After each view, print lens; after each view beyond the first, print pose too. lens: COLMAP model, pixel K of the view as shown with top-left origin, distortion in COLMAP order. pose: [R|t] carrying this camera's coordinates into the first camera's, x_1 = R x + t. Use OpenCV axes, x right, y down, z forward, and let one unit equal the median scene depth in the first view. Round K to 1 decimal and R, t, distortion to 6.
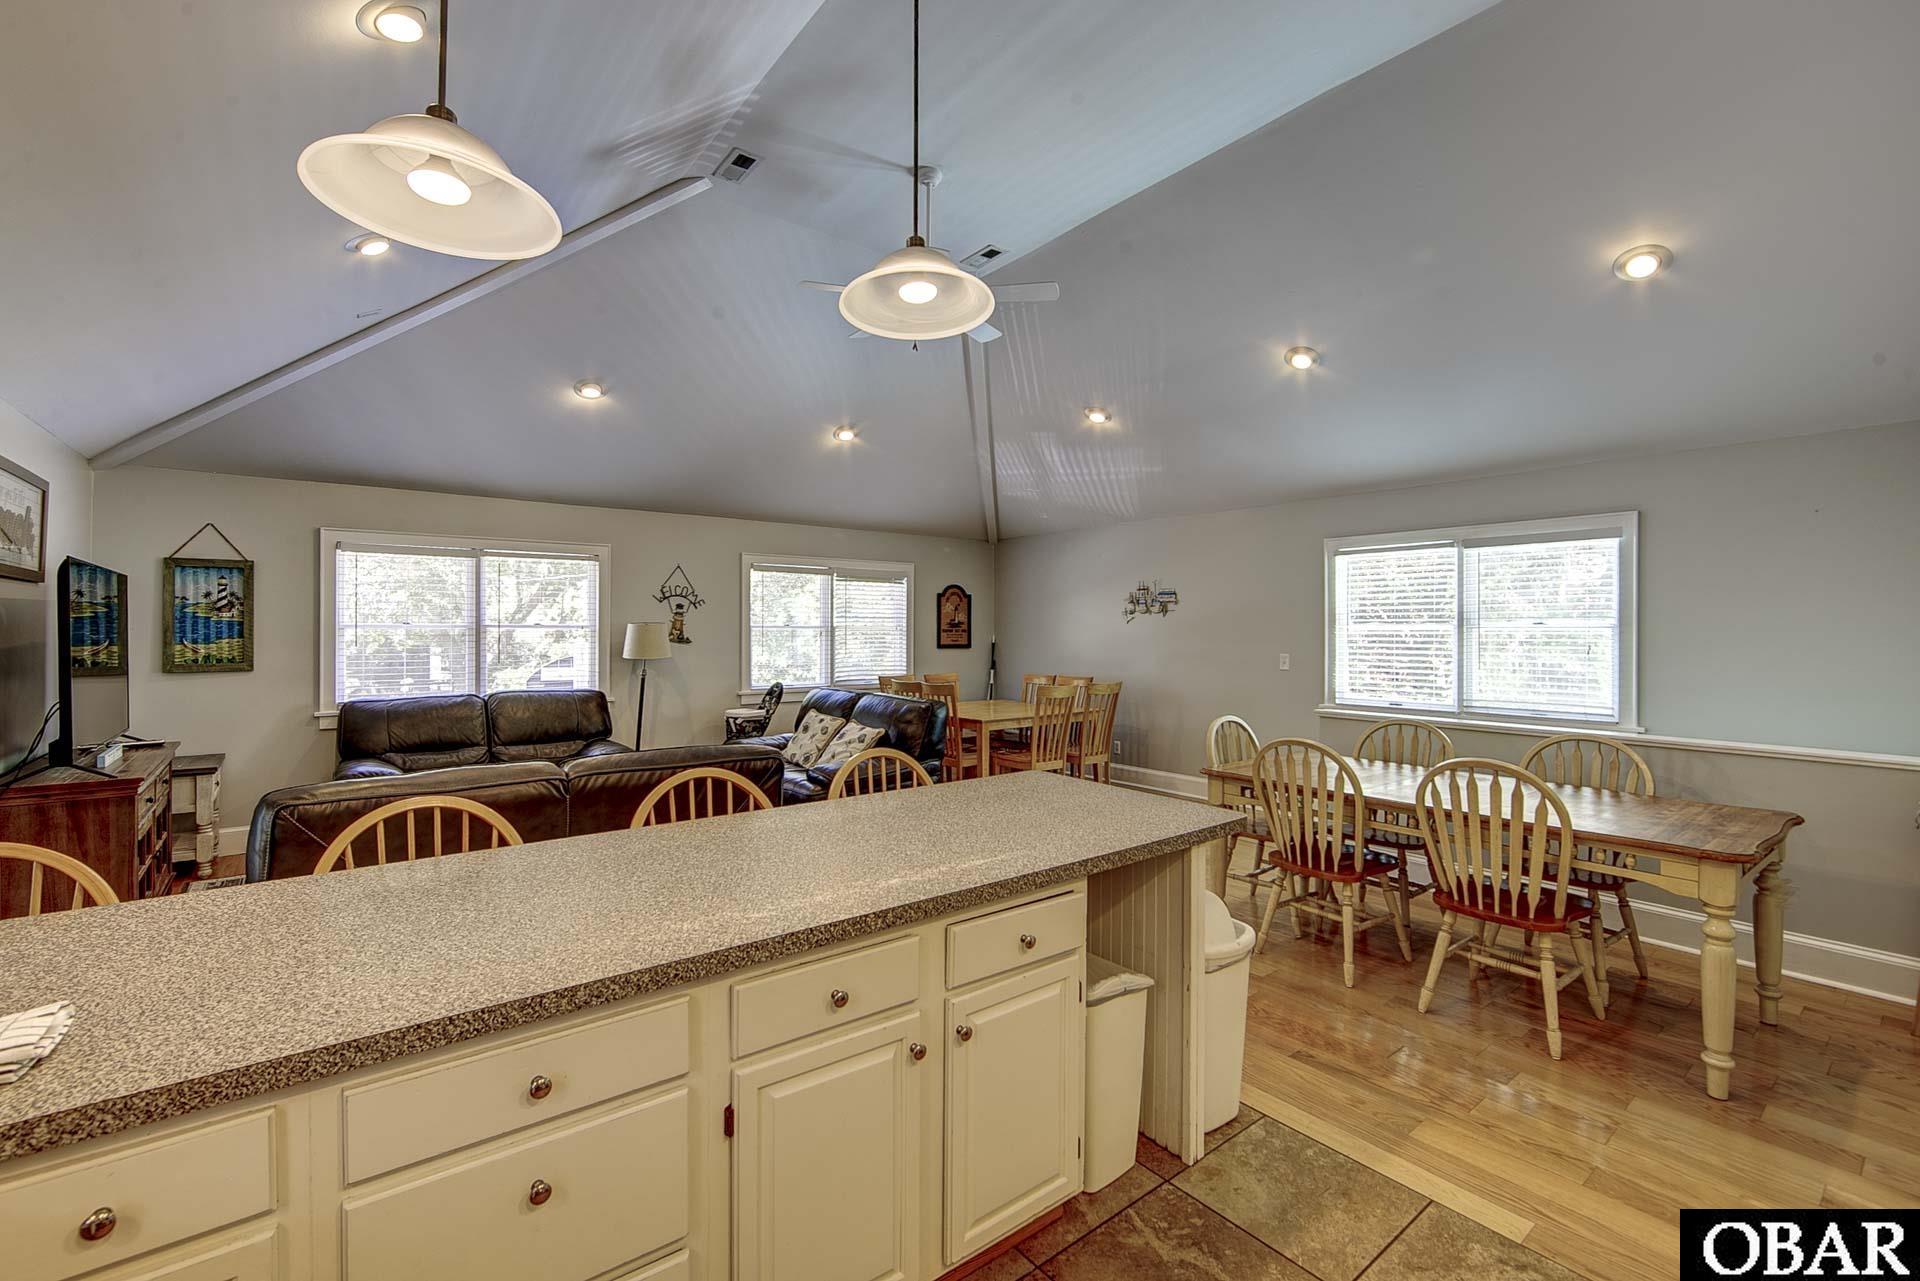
lens RADIAL K [[808.3, 0, 962.8], [0, 808.3, 628.7], [0, 0, 1]] dist [-0.018195, 0.000070]
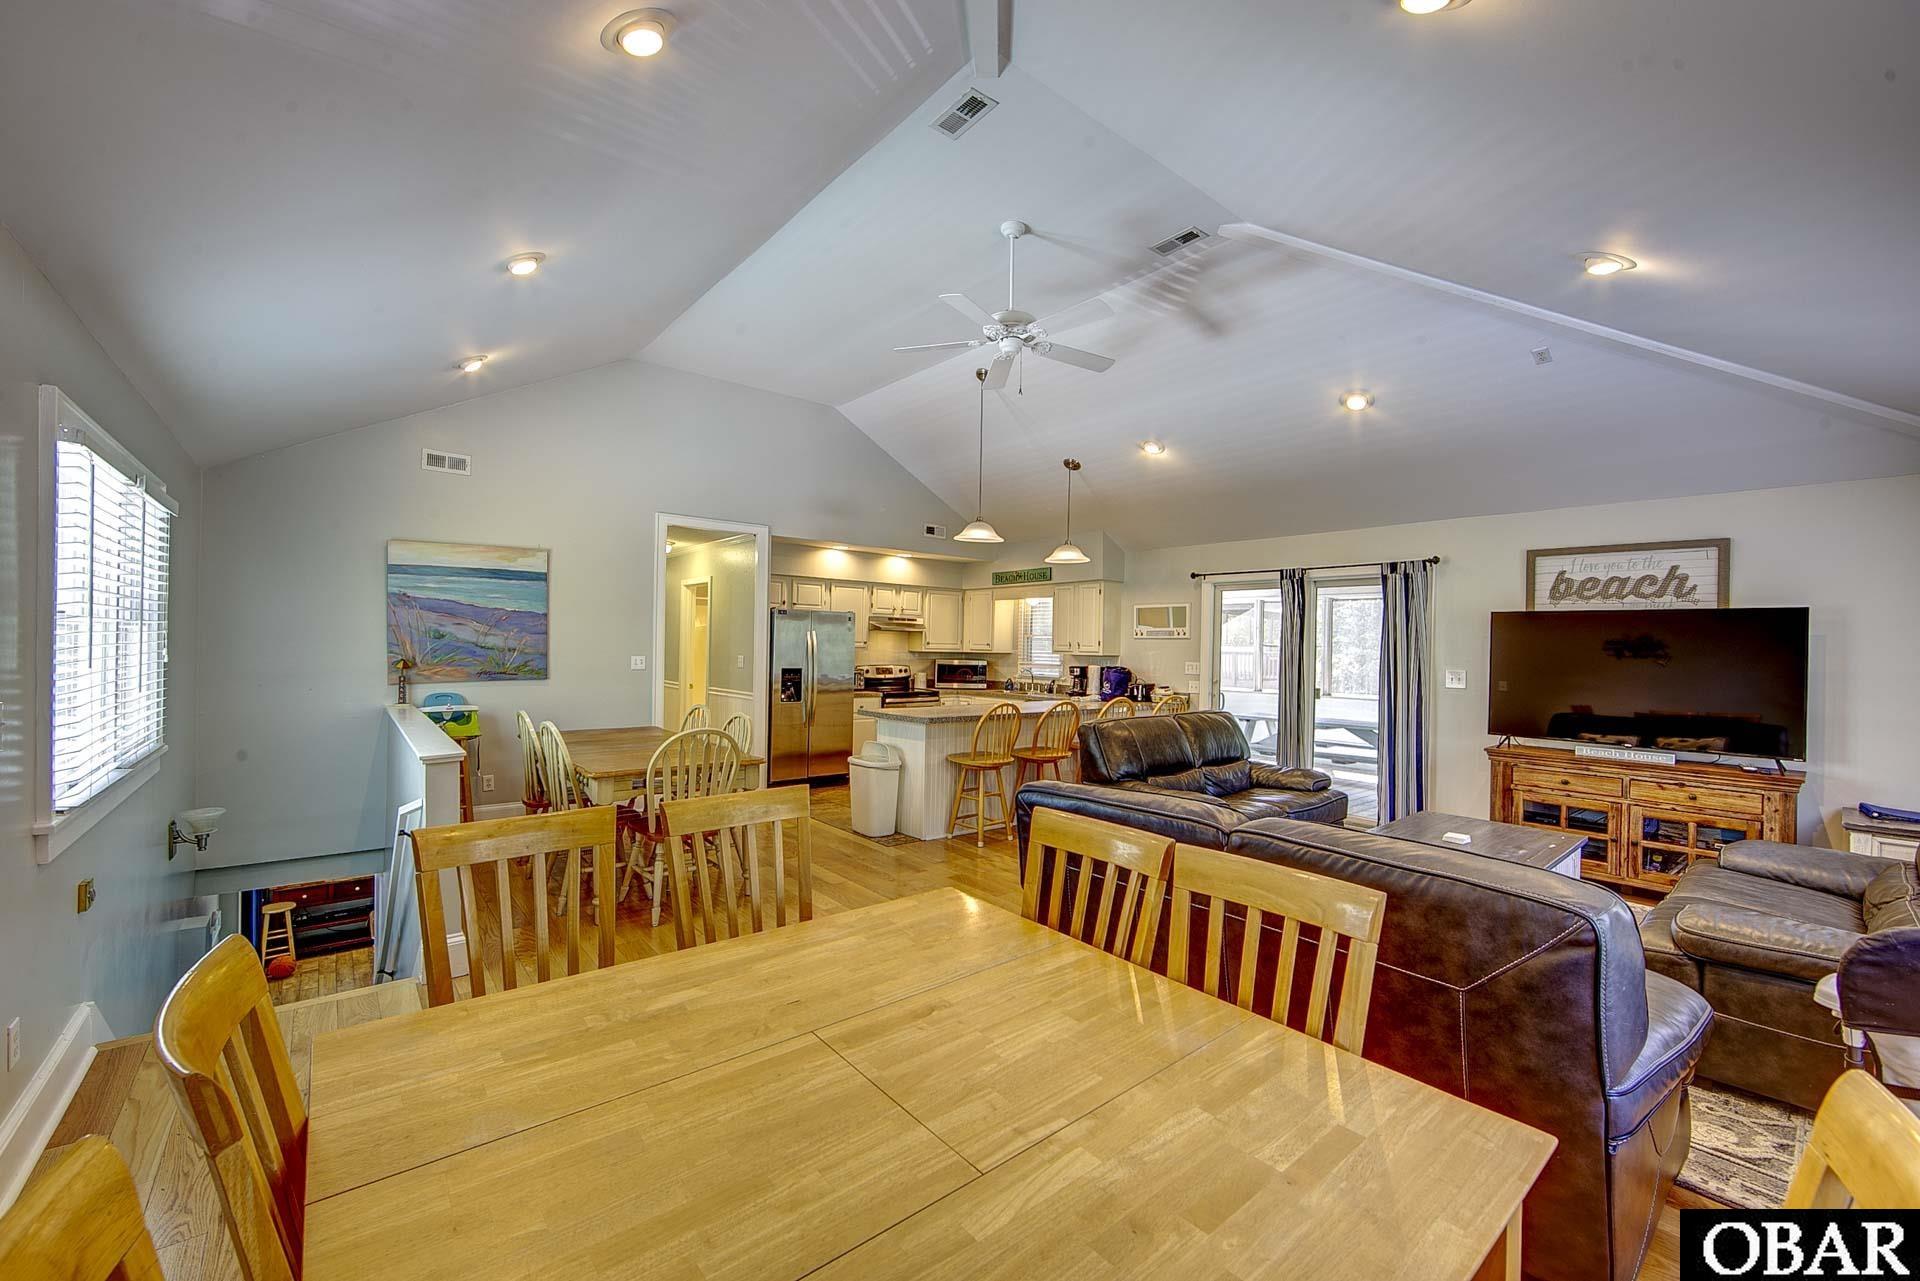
lens RADIAL K [[765.6, 0, 950.6], [0, 765.6, 644.6], [0, 0, 1]] dist [0.000707, 0.000350]
pose [[-0.999275, -0.020626, -0.032001, 0.034938], [-0.020589, 0.999787, -0.001474, 0.002025], [0.032024, -0.000814, -0.999487, 1.451976]]
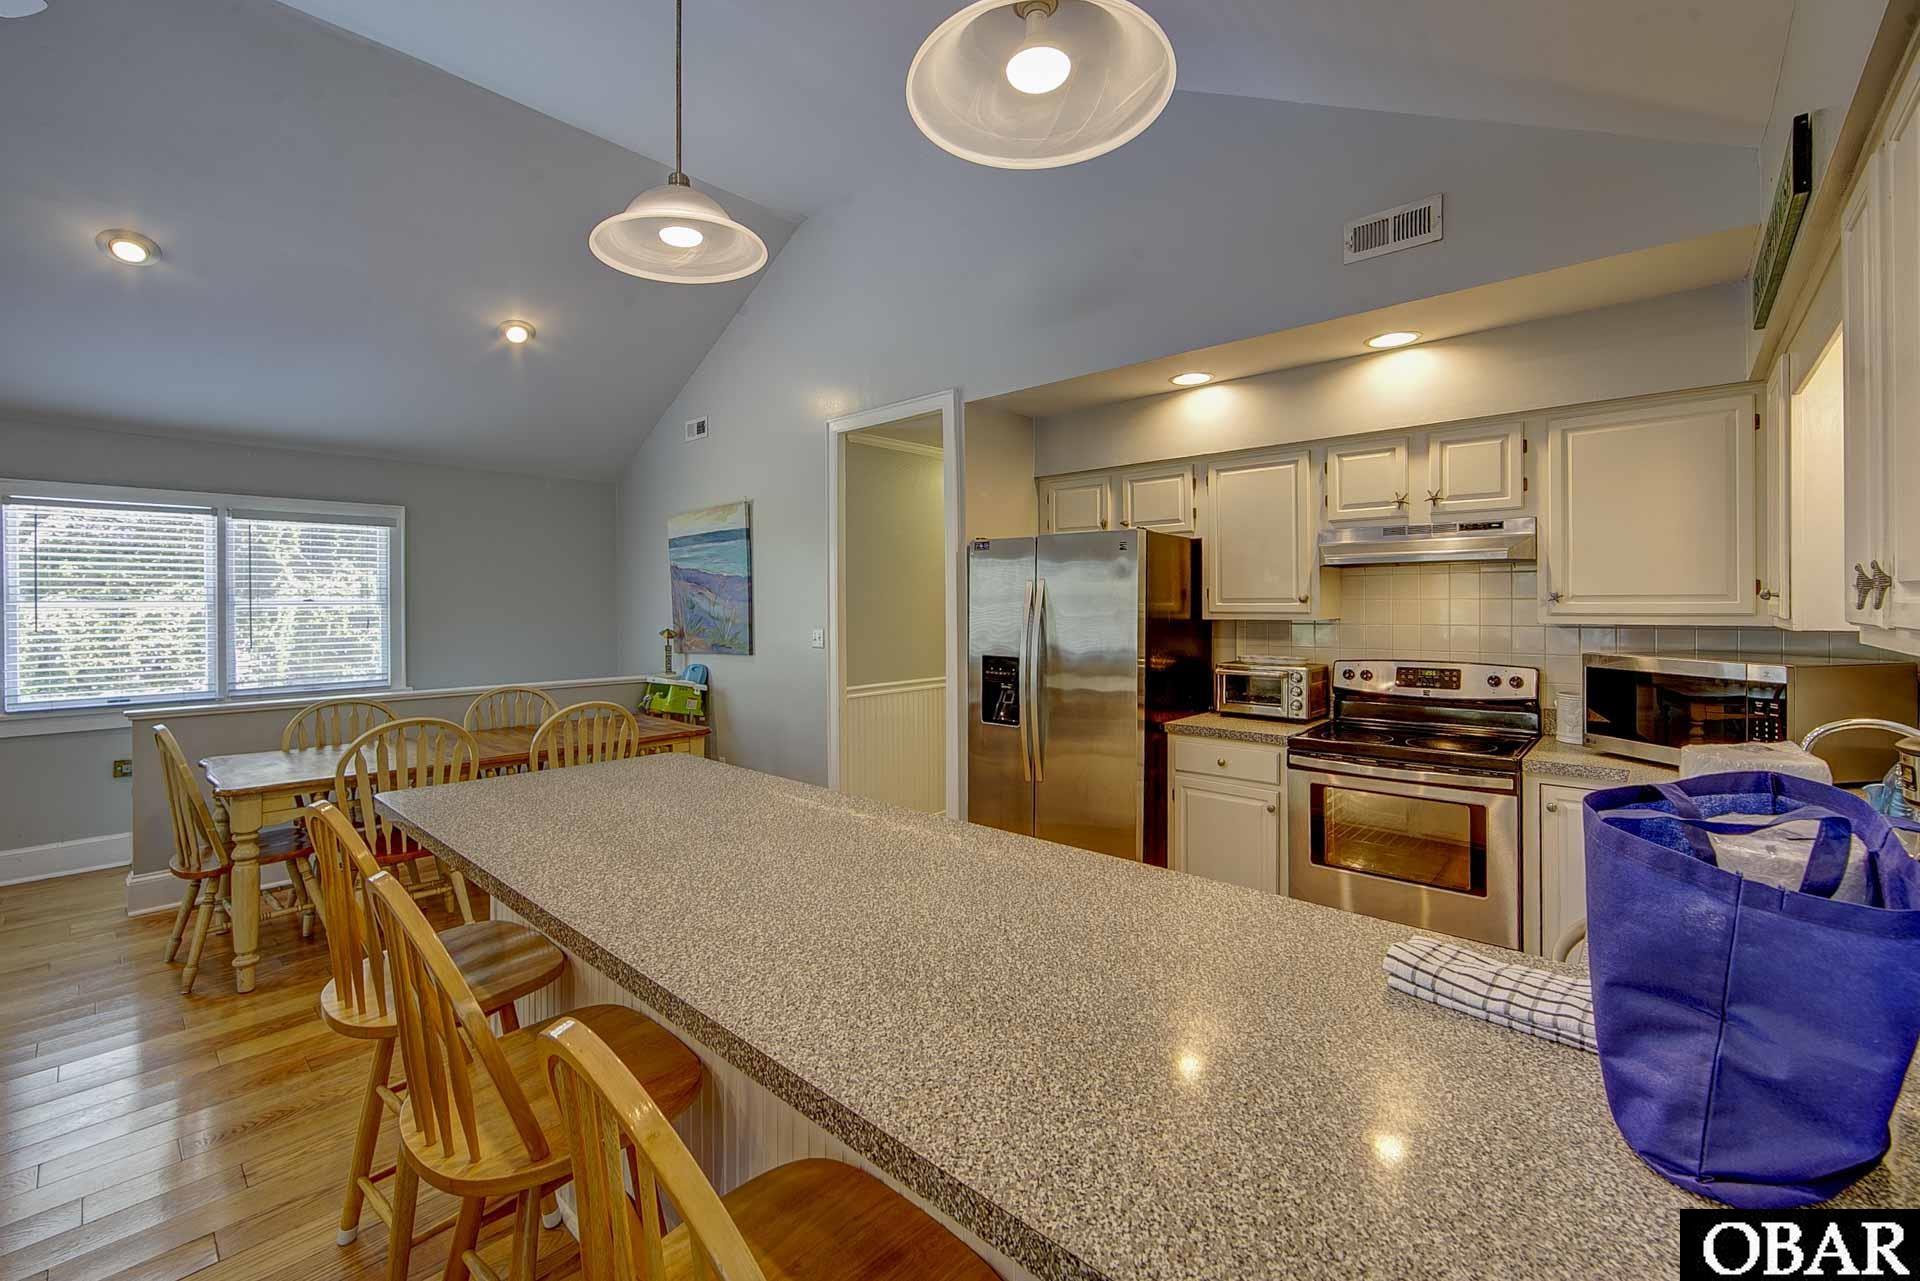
lens RADIAL K [[798.9, 0, 956.9], [0, 798.9, 609.0], [0, 0, 1]] dist [-0.001228, 0.000259]
pose [[-0.184499, -0.004313, 0.982823, -0.396509], [0.002571, 0.999985, 0.004871, 0.002547], [-0.982829, 0.003425, -0.184485, 0.308103]]
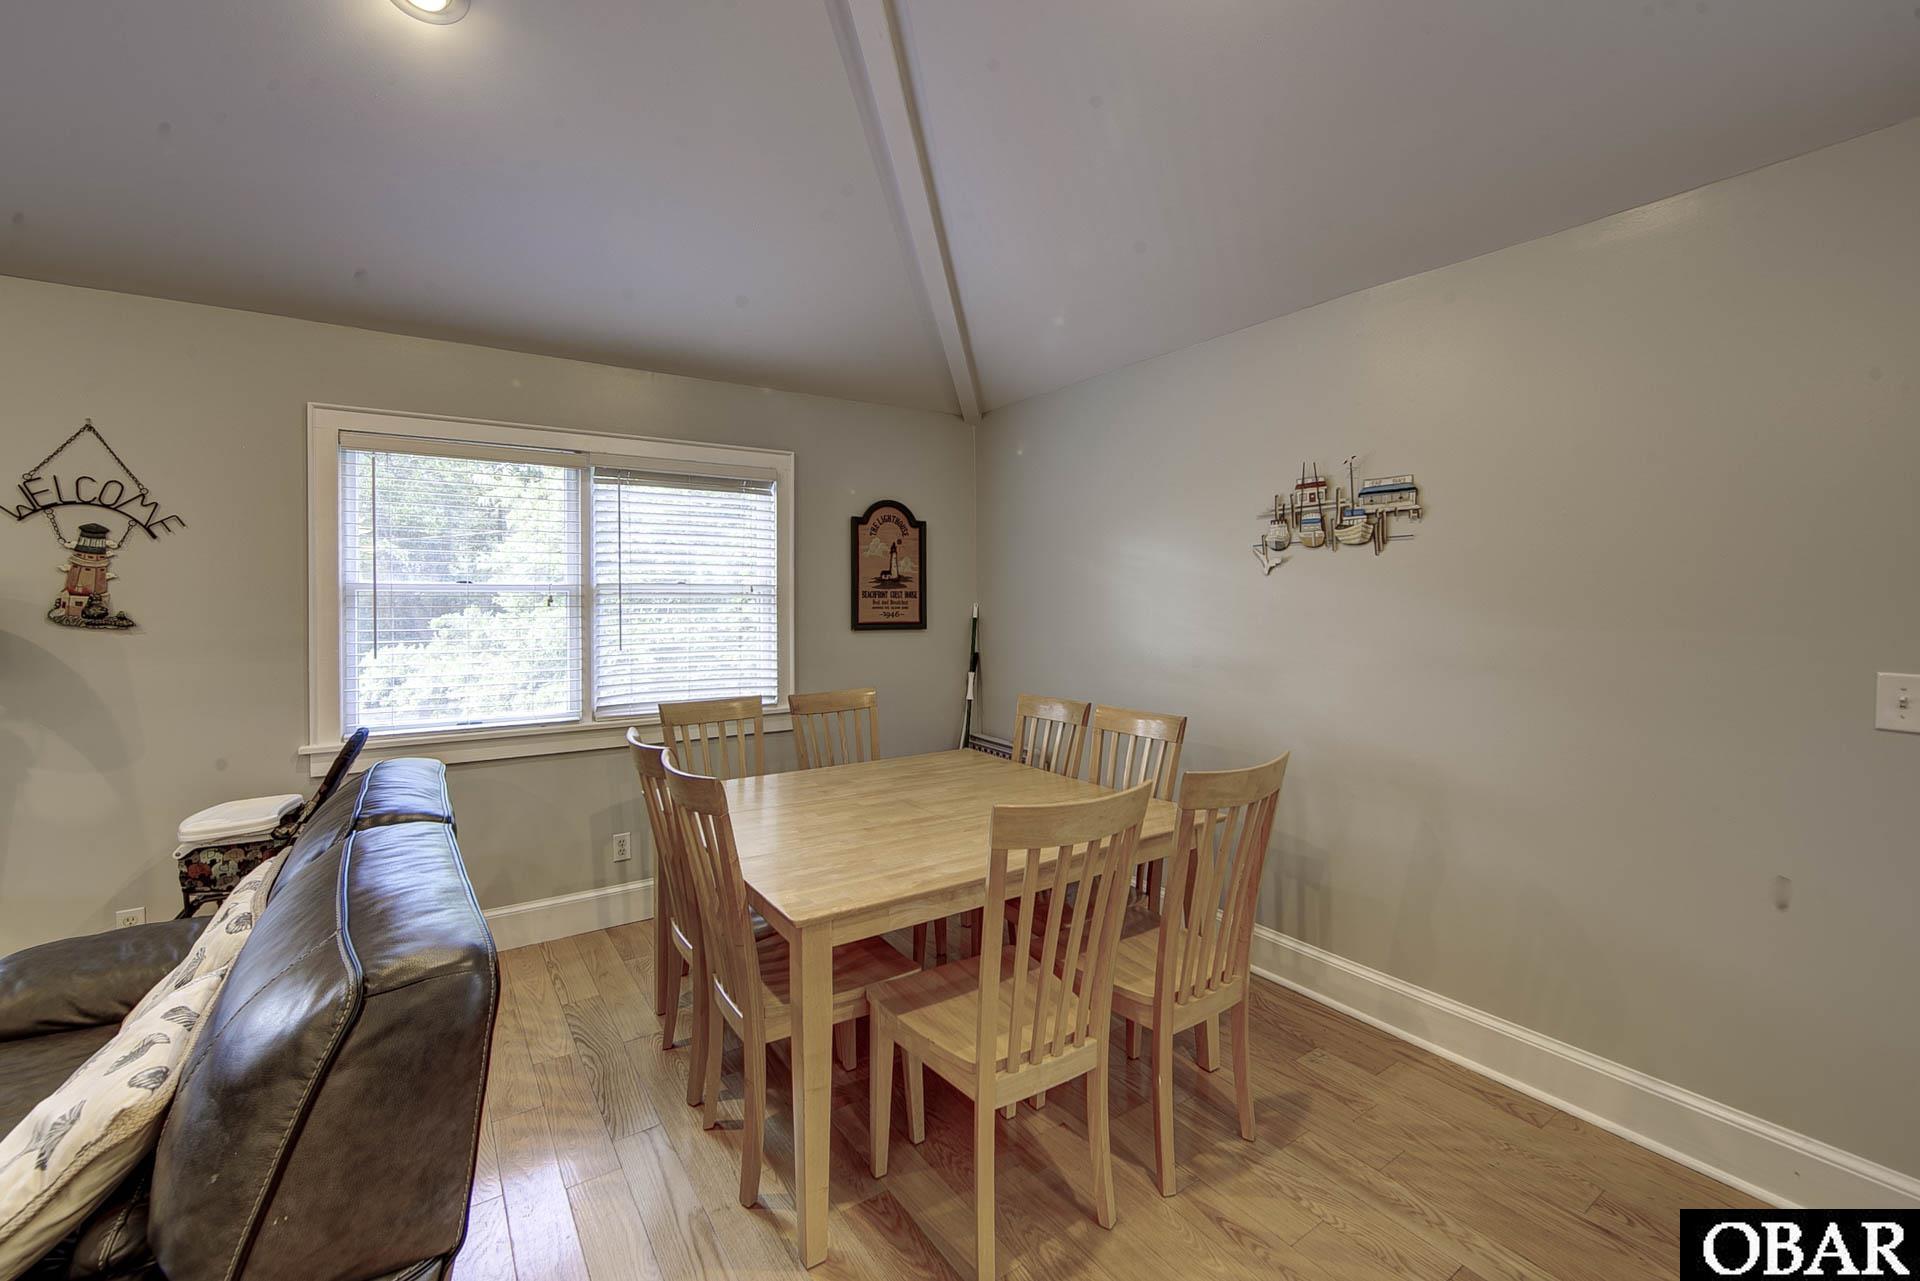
lens RADIAL K [[835.6, 0, 976.5], [0, 835.6, 594.8], [0, 0, 1]] dist [-0.016370, -0.000047]
pose [[0.998313, -0.003447, -0.057954, 0.109502], [0.003599, 0.999990, 0.002507, 0.002806], [0.057945, -0.002711, 0.998316, 0.761374]]
